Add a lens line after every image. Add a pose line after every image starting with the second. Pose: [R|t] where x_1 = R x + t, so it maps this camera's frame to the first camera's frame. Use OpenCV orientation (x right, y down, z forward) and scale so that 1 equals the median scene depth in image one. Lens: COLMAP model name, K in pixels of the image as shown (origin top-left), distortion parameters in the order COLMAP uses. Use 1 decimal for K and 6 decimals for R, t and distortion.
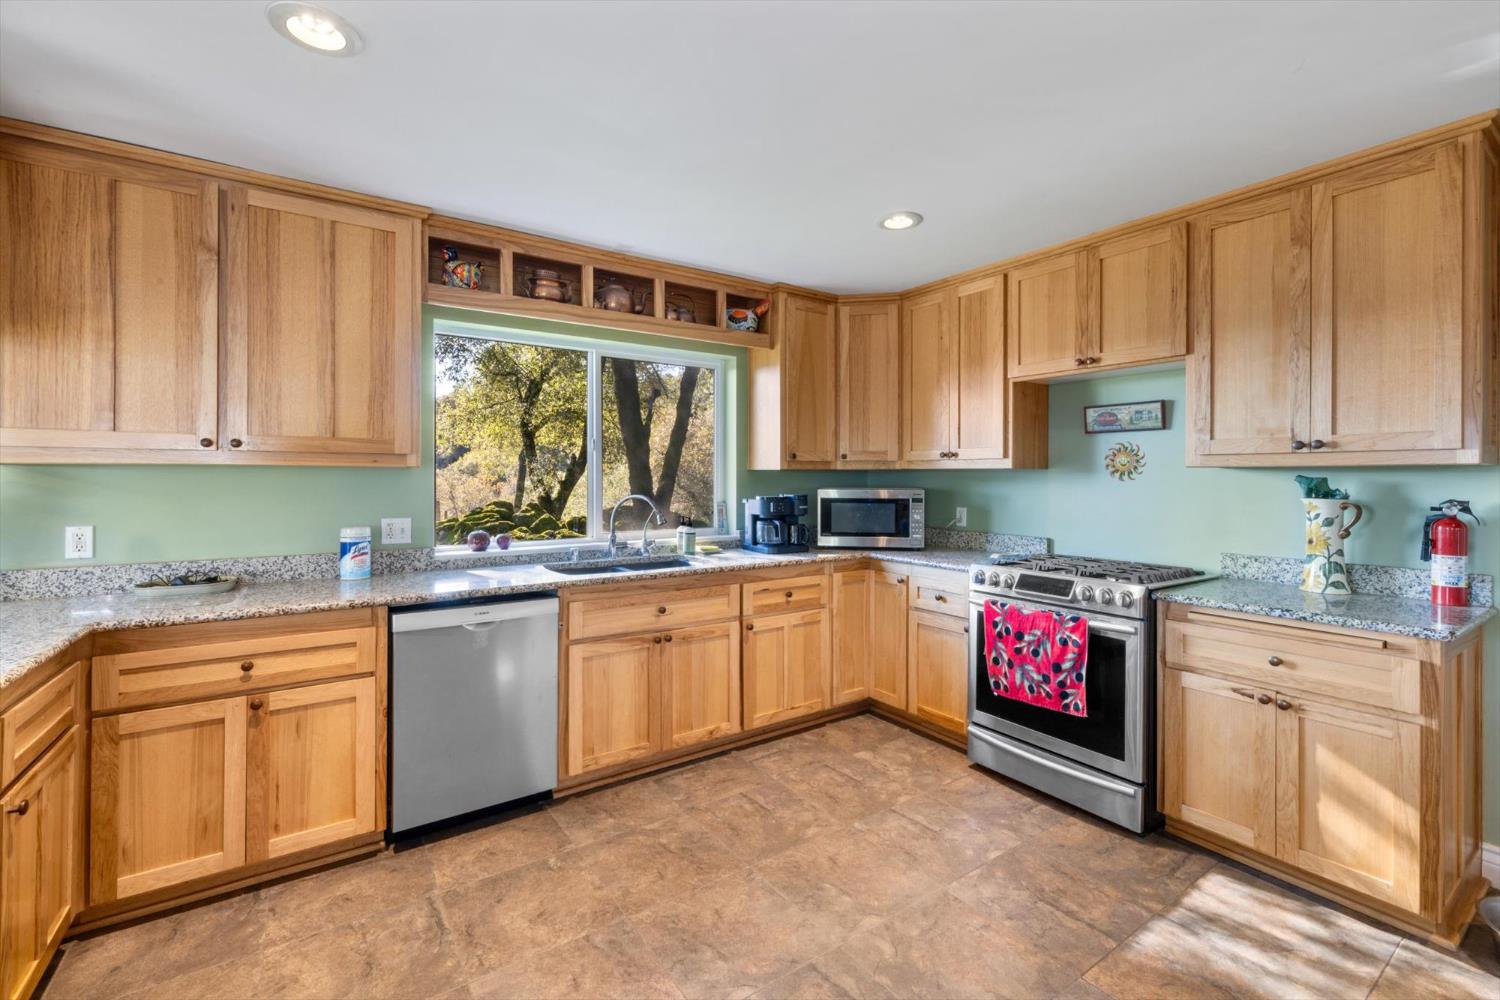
lens RADIAL K [[641.2, 0, 723.6], [0, 641.2, 475.2], [0, 0, 1]] dist [-0.002121, 0.000638]
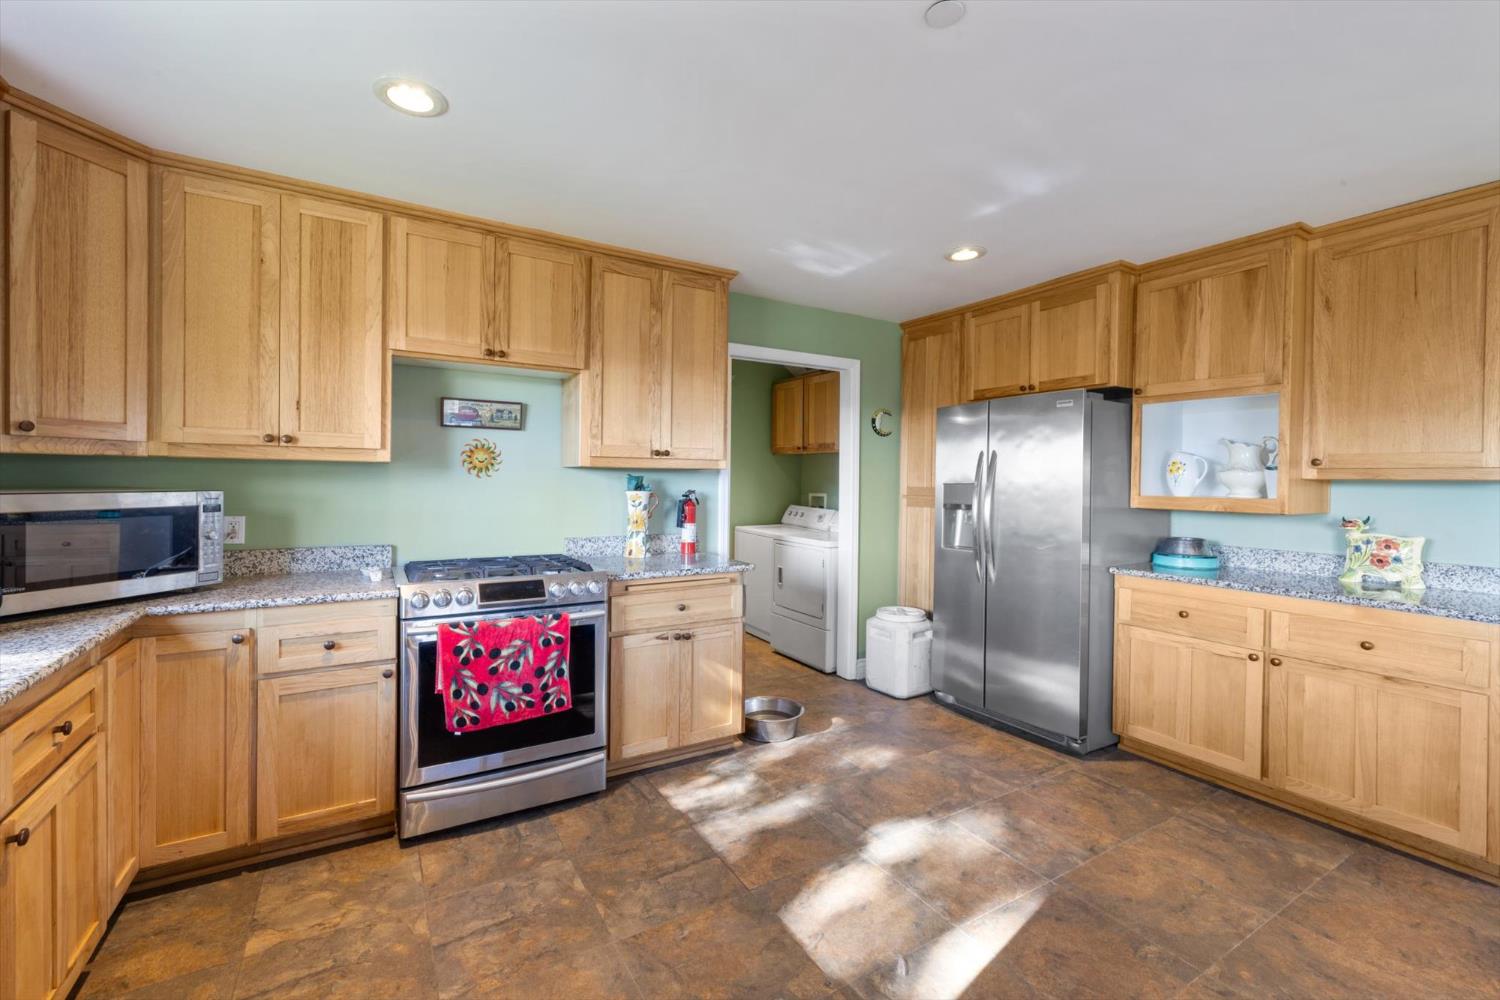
lens RADIAL K [[641.2, 0, 750.2], [0, 641.2, 487.9], [0, 0, 1]] dist [-0.002121, 0.000638]
pose [[0.025574, -0.015699, 0.999550, -0.411381], [-0.013477, 0.999780, 0.016047, 0.003466], [-0.999582, -0.013882, 0.025357, 0.630807]]
